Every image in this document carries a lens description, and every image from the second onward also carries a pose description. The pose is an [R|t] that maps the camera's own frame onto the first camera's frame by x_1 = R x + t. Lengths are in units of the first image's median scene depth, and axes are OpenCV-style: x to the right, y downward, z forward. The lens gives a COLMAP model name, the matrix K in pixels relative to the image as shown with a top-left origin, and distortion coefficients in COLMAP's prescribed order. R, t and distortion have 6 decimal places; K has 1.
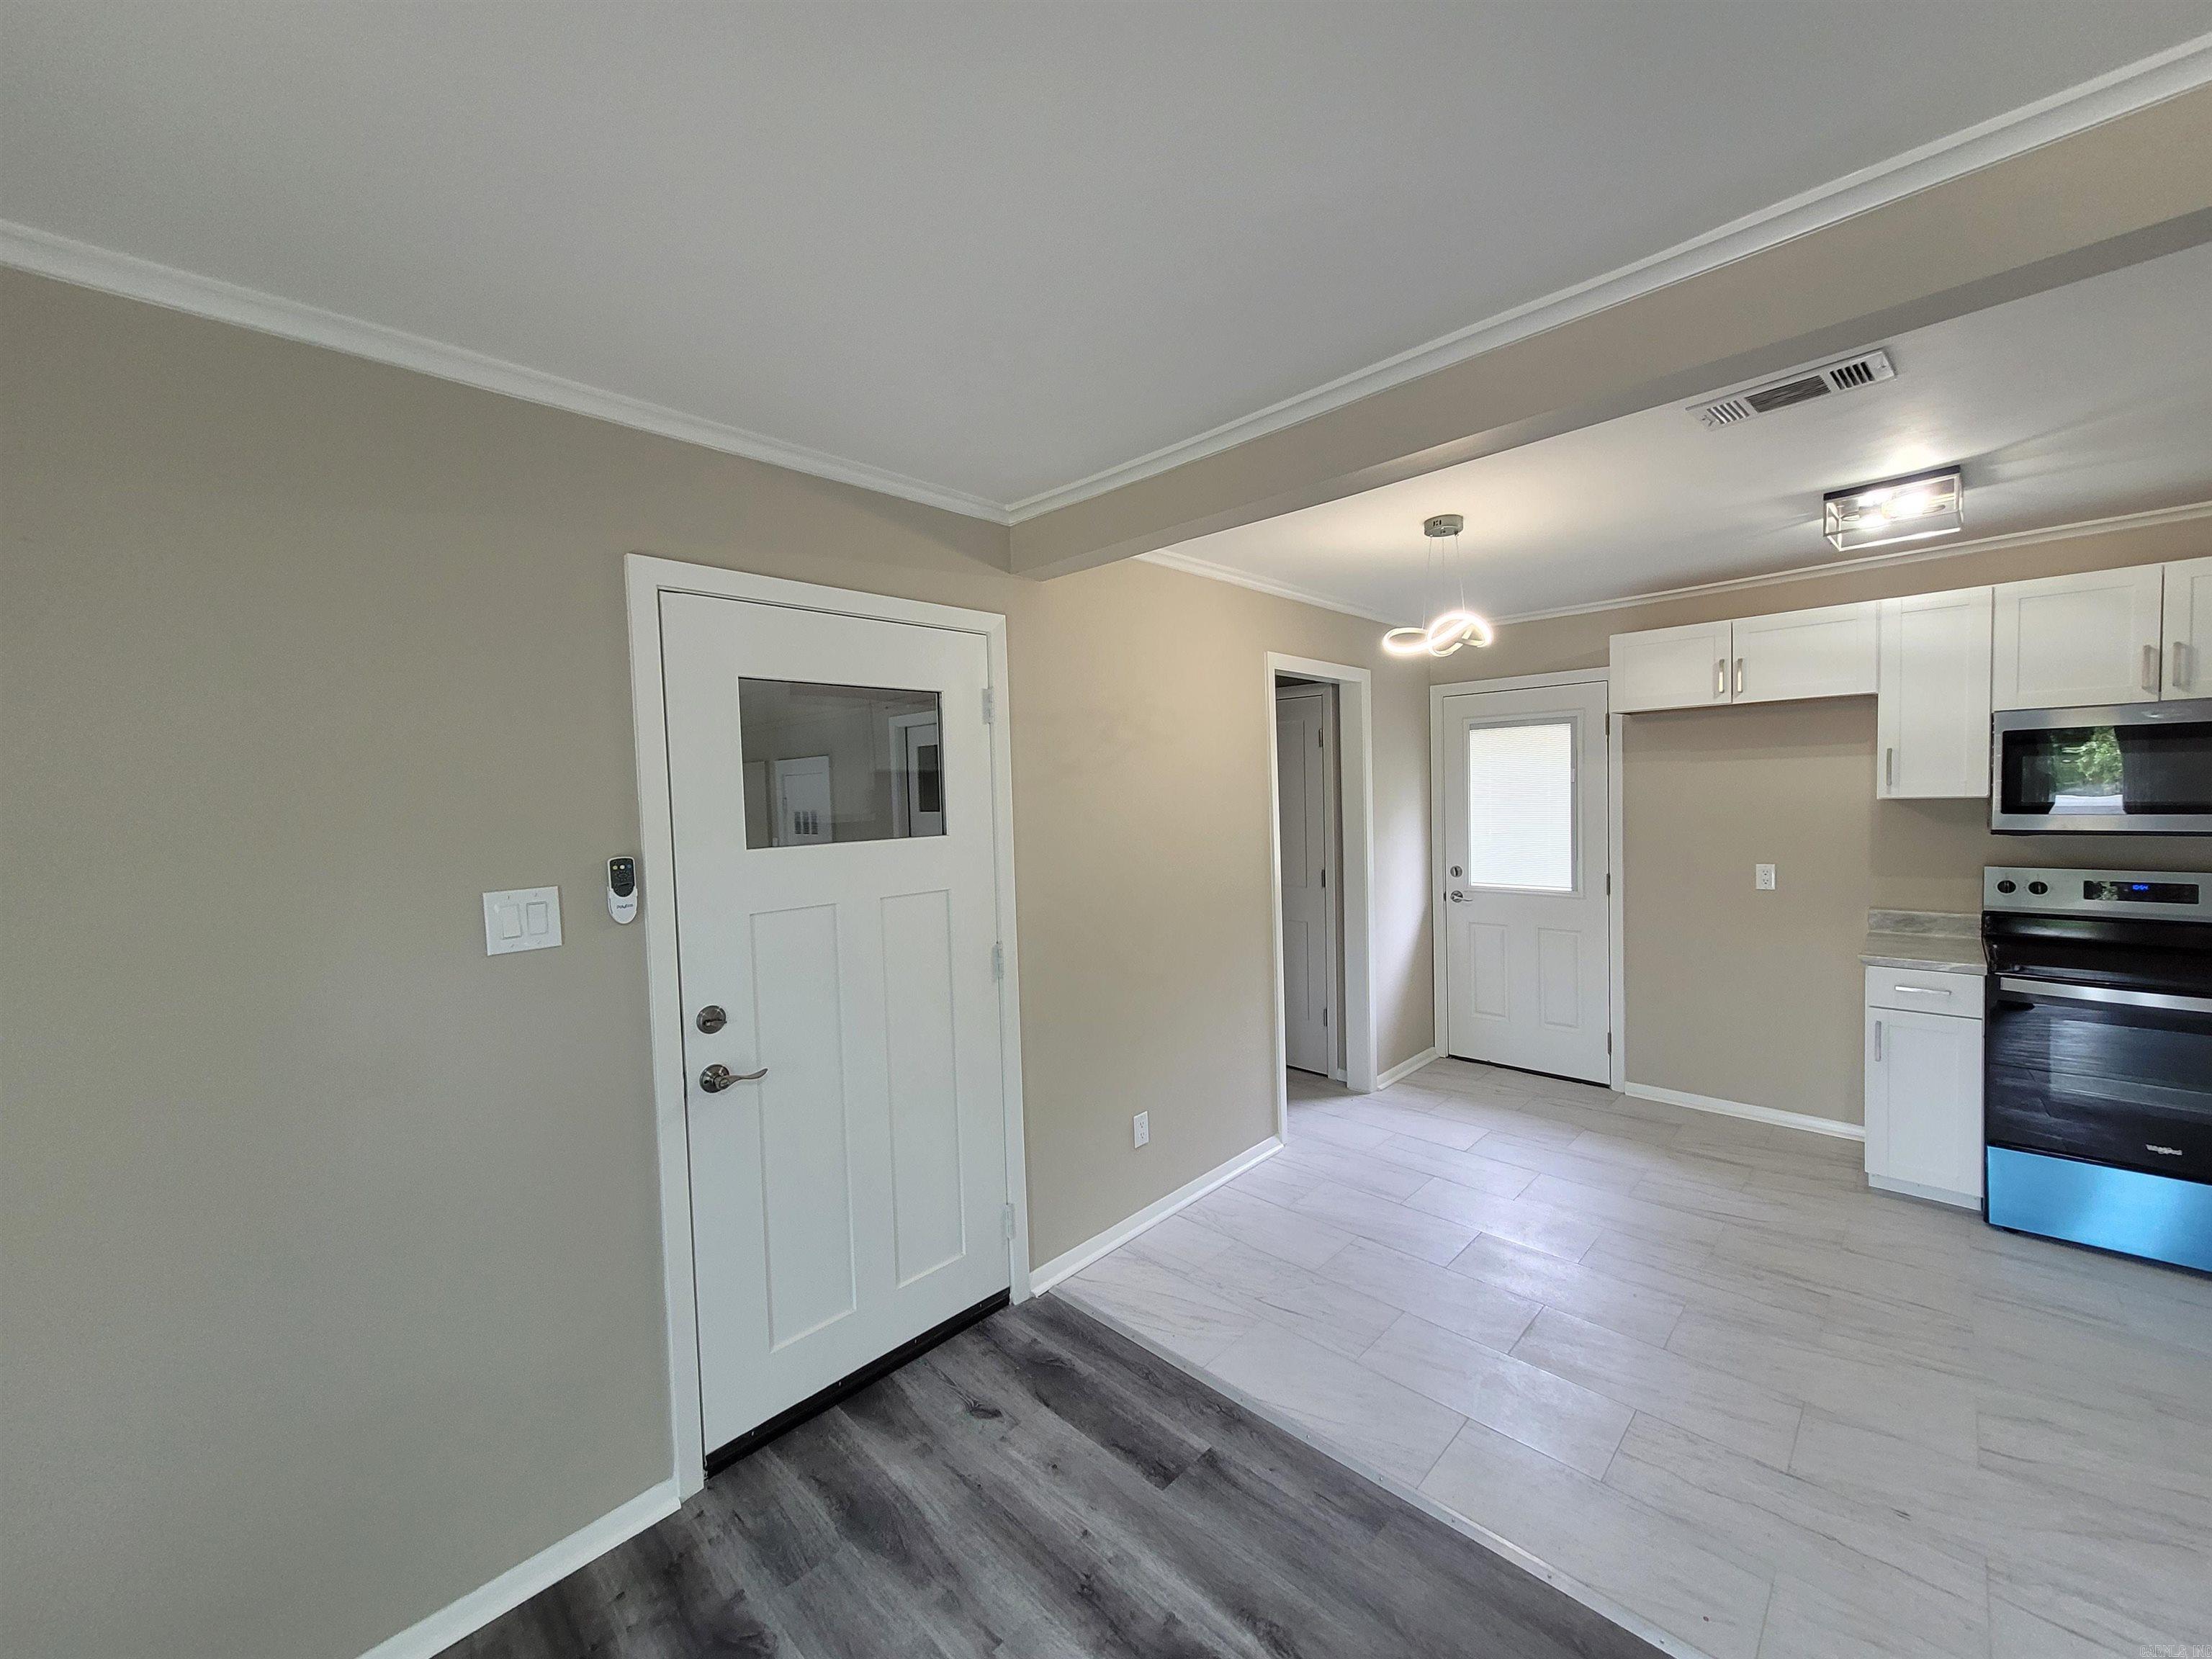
lens RADIAL K [[866.2, 0, 1110.4], [0, 866.2, 825.5], [0, 0, 1]] dist [0.010372, -0.000596]
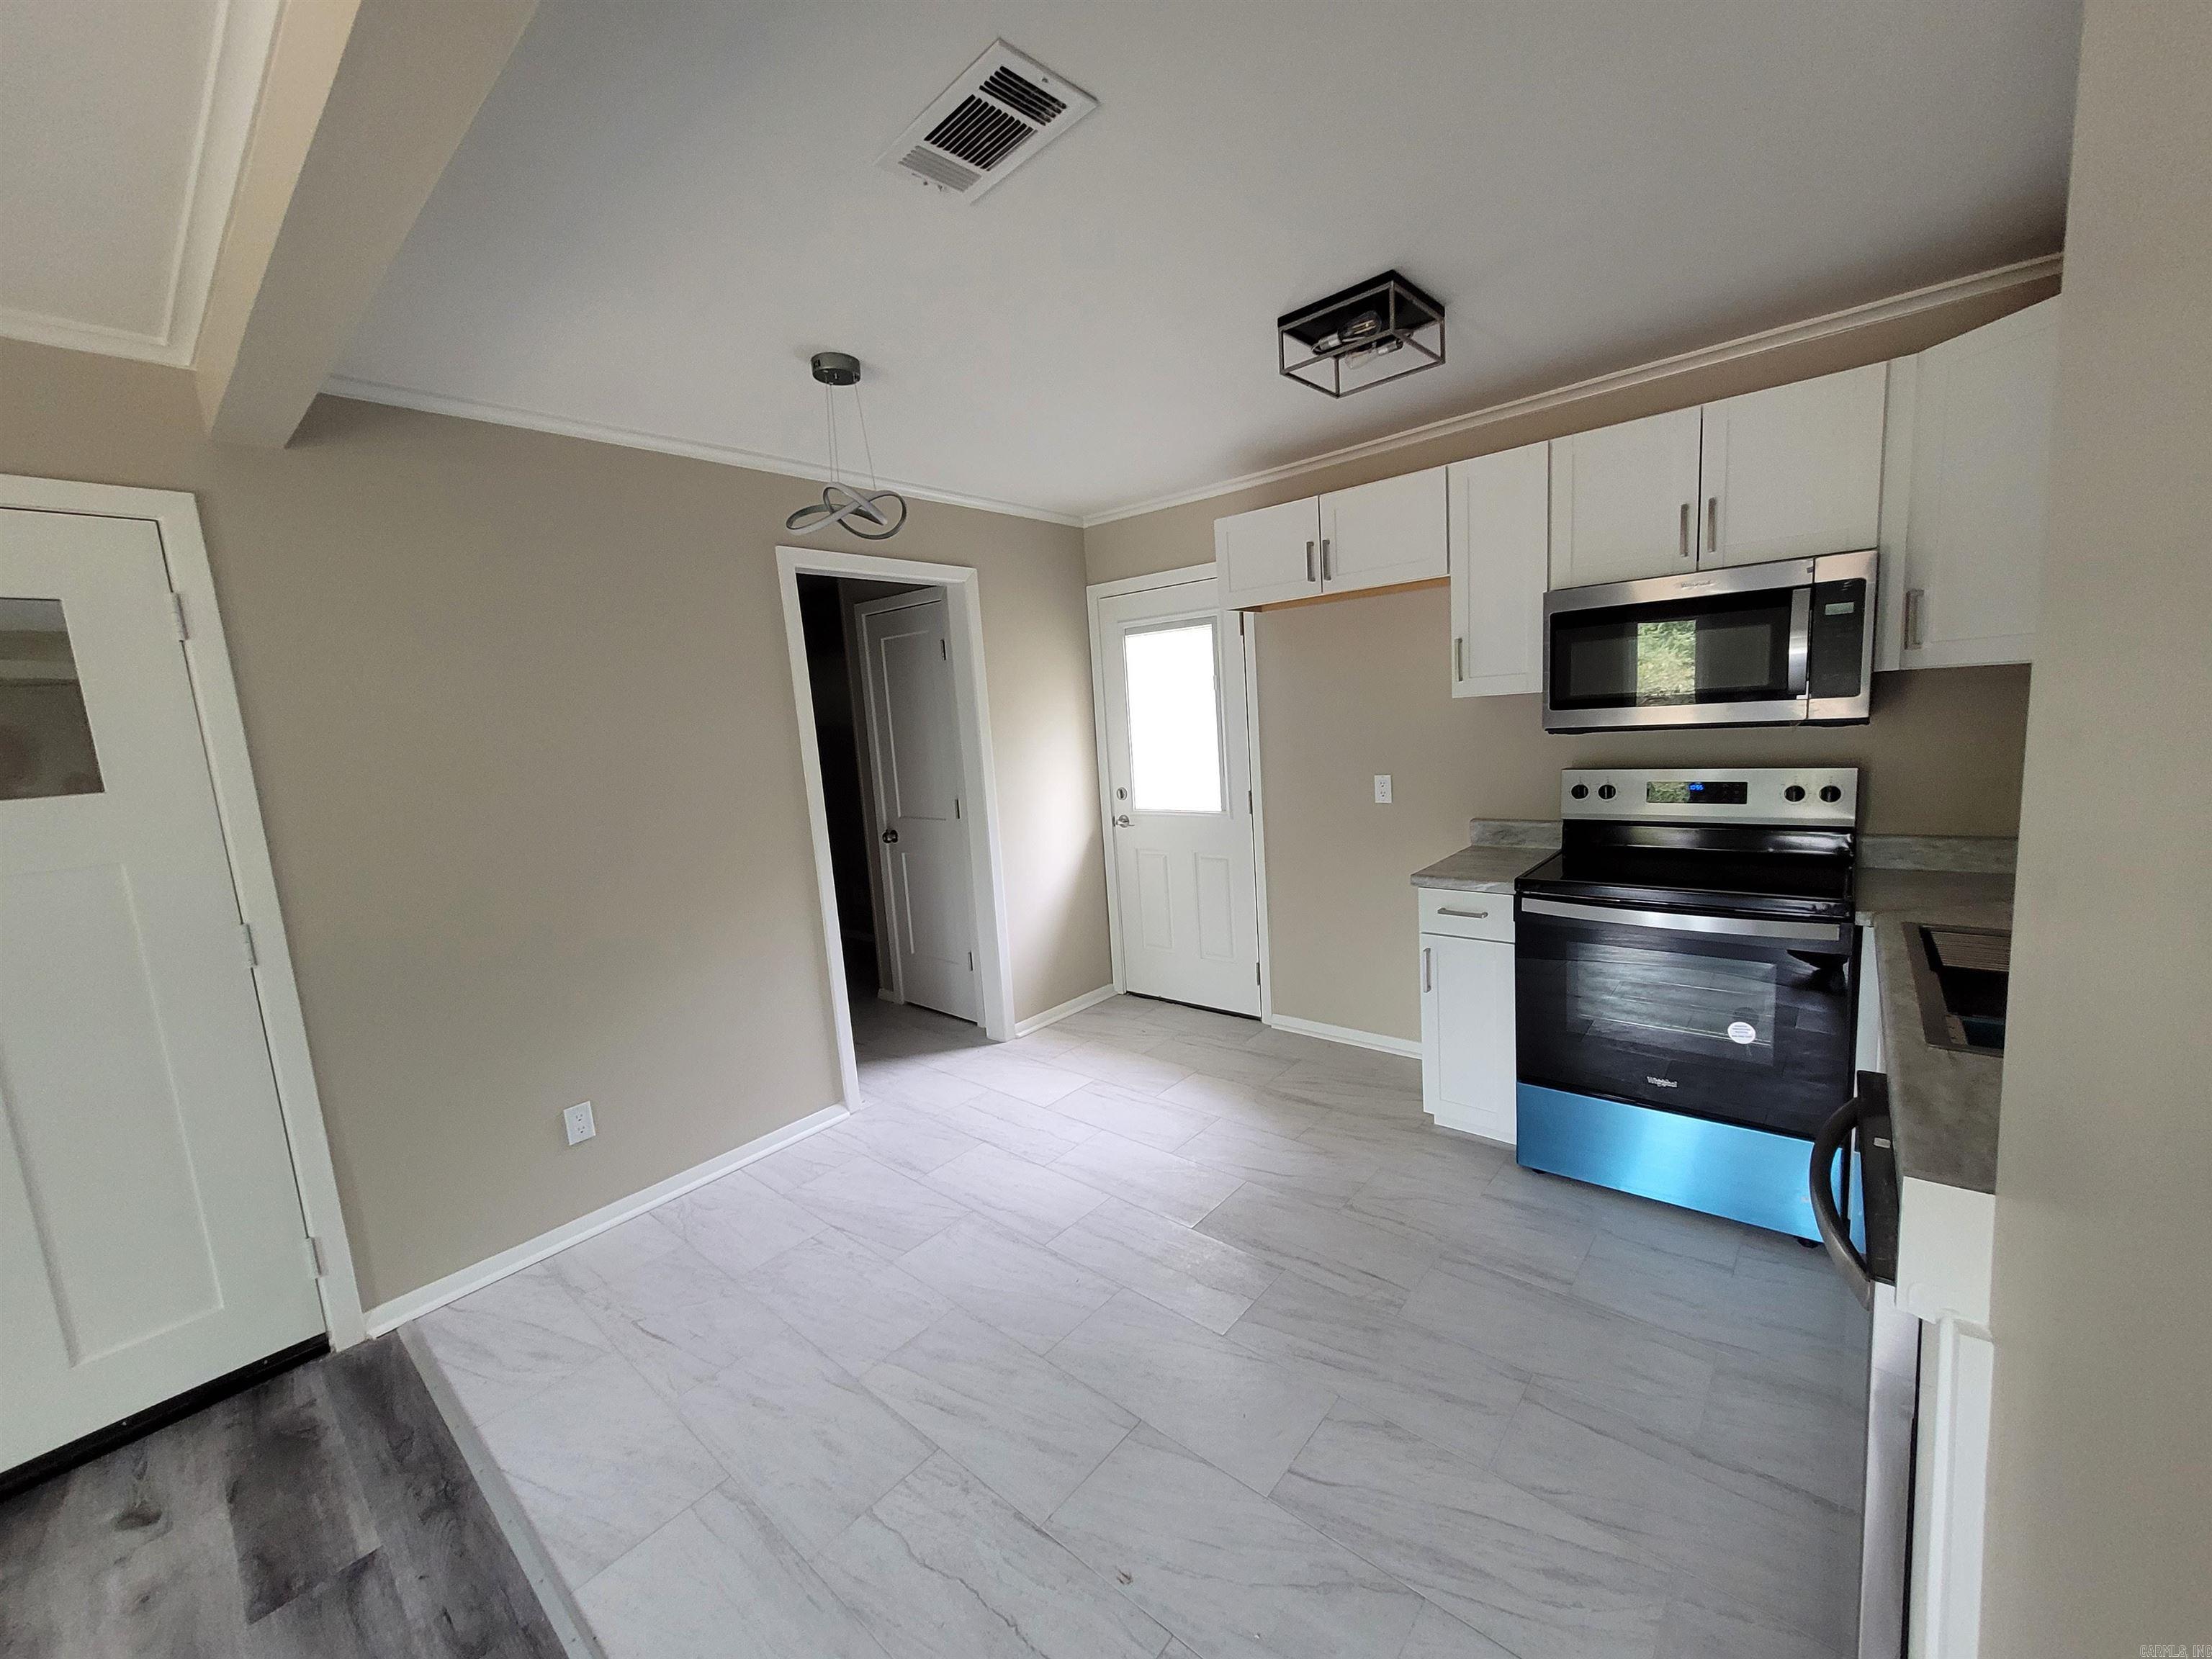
lens RADIAL K [[866.2, 0, 1107.4], [0, 866.2, 828.7], [0, 0, 1]] dist [0.010372, -0.000596]
pose [[0.997711, -0.046330, 0.049267, 0.499040], [0.041561, 0.994726, 0.093772, 0.004878], [-0.053352, -0.091510, 0.994374, 0.142804]]
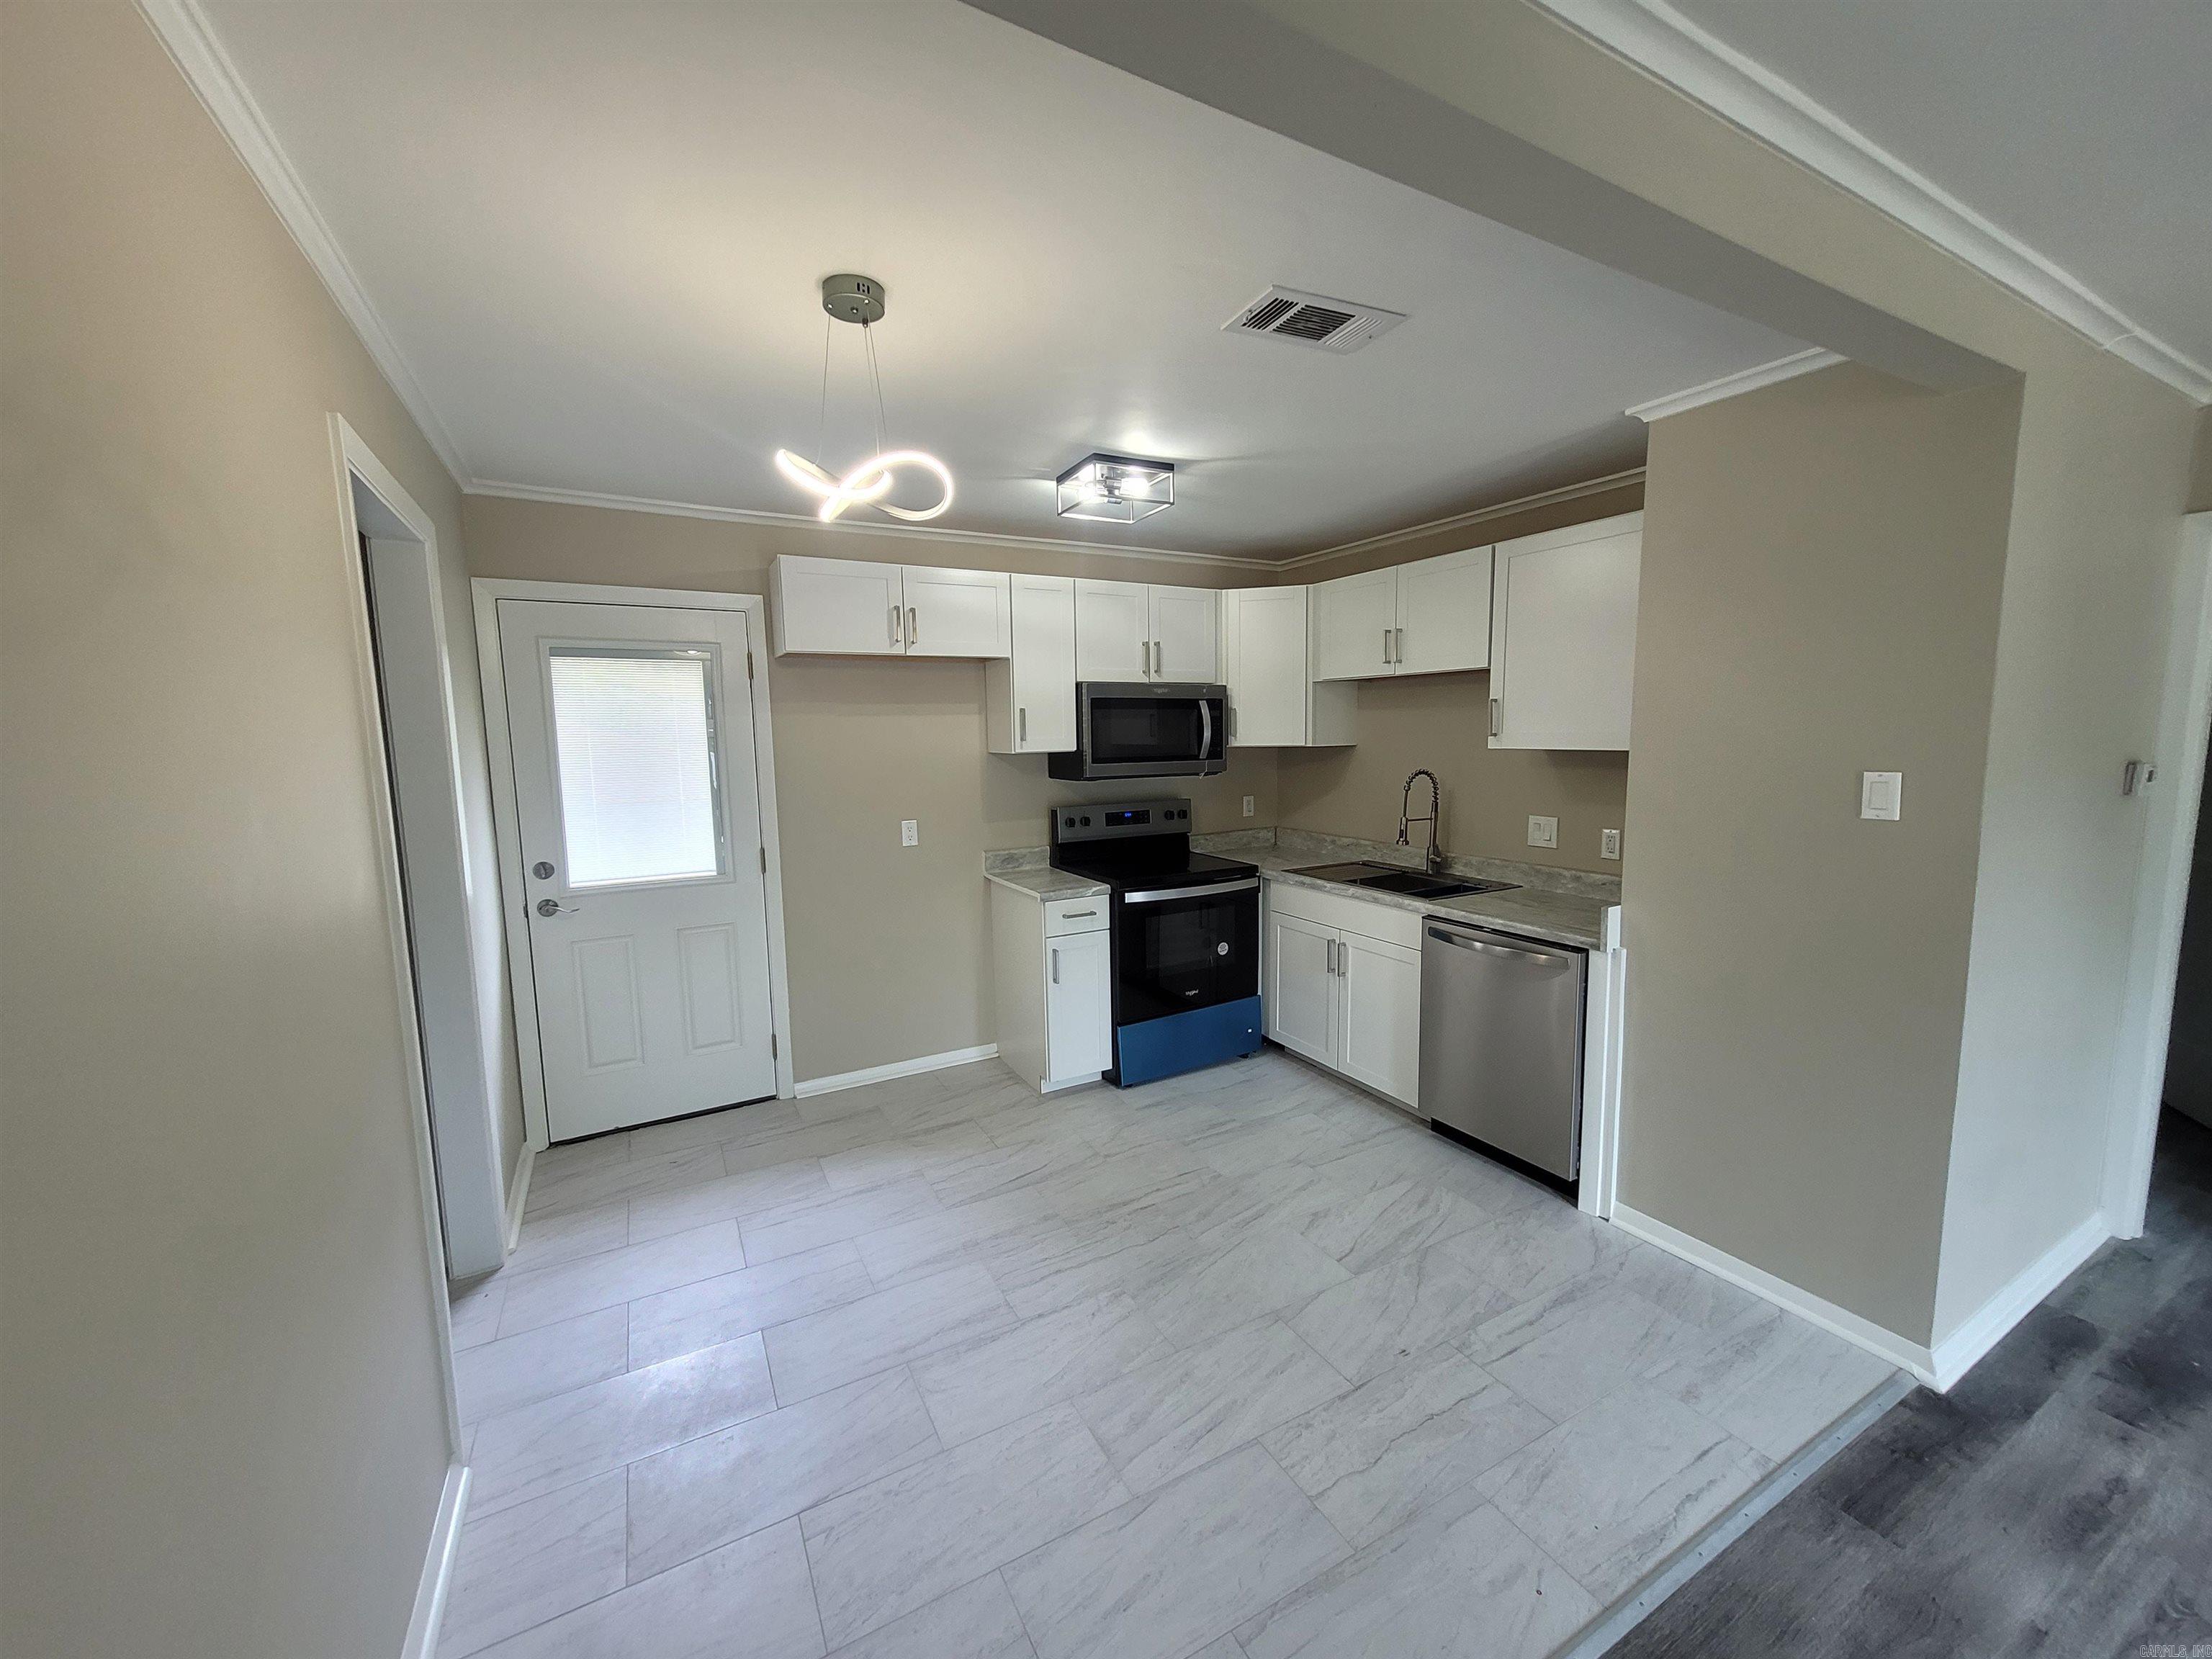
lens RADIAL K [[866.2, 0, 1107.0], [0, 866.2, 832.5], [0, 0, 1]] dist [0.010372, -0.000596]
pose [[0.297861, -0.090844, 0.950277, -0.151085], [0.046216, 0.995667, 0.080696, -0.014203], [-0.953490, 0.019882, 0.300768, 0.576192]]
